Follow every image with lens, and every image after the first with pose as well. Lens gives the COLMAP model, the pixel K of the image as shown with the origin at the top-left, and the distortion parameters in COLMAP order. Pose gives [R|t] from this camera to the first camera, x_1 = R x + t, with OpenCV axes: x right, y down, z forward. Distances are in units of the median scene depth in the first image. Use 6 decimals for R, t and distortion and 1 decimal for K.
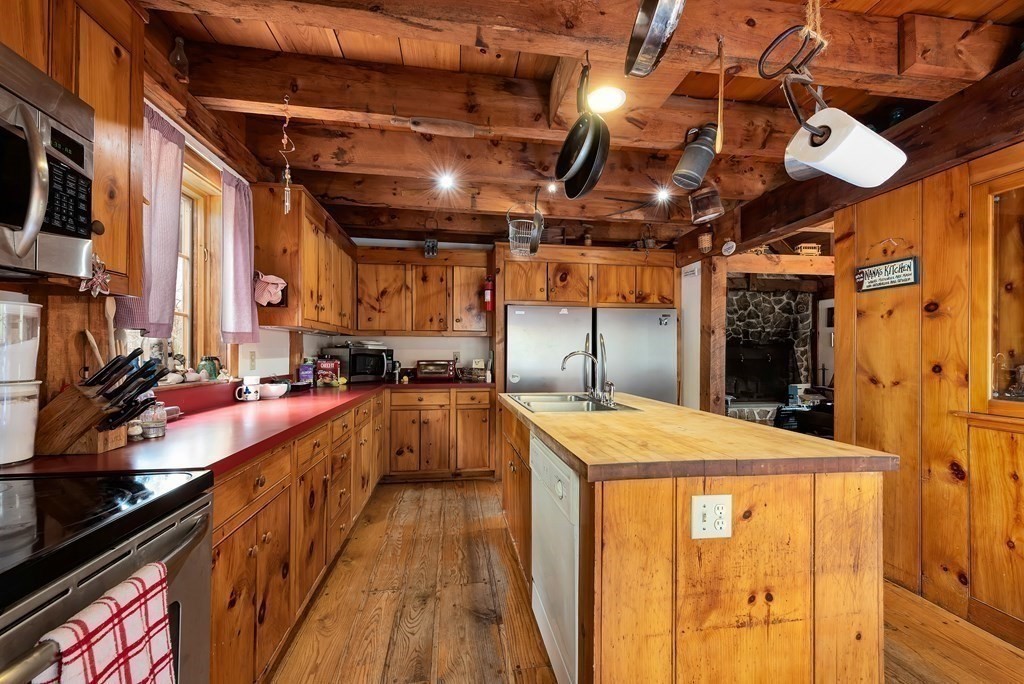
lens RADIAL K [[402.9, 0, 509.6], [0, 402.9, 347.7], [0, 0, 1]] dist [0.009651, -0.000349]
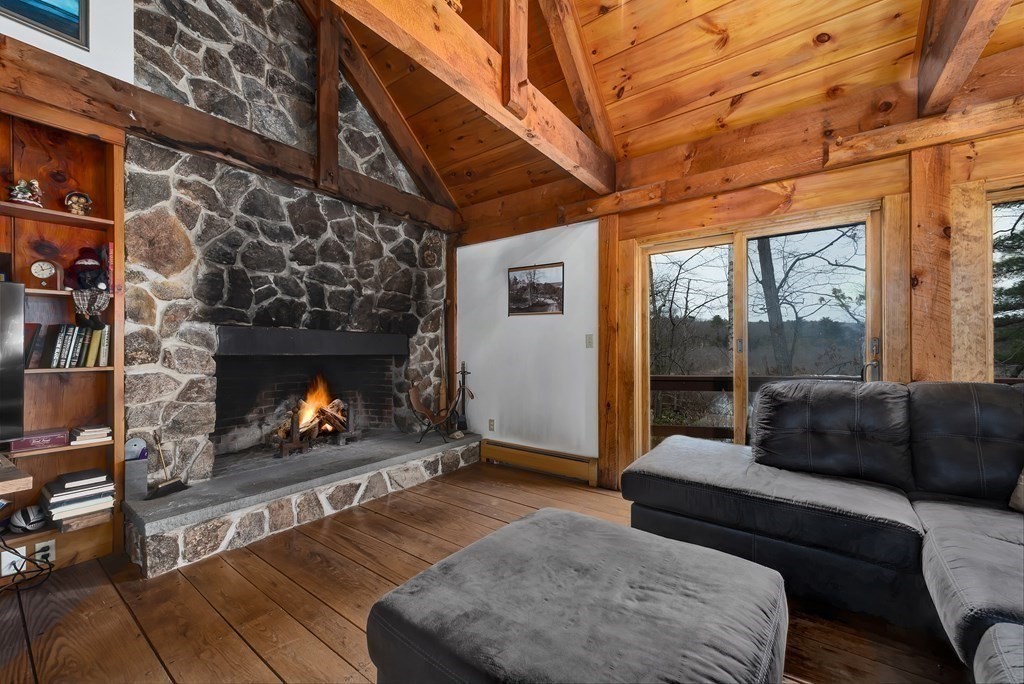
lens RADIAL K [[402.9, 0, 510.6], [0, 402.9, 346.3], [0, 0, 1]] dist [0.009651, -0.000349]
pose [[0.706159, -0.002414, 0.708049, 0.430237], [0.000272, 0.999995, 0.003139, 0.016516], [-0.708053, -0.002024, 0.706157, 0.564696]]
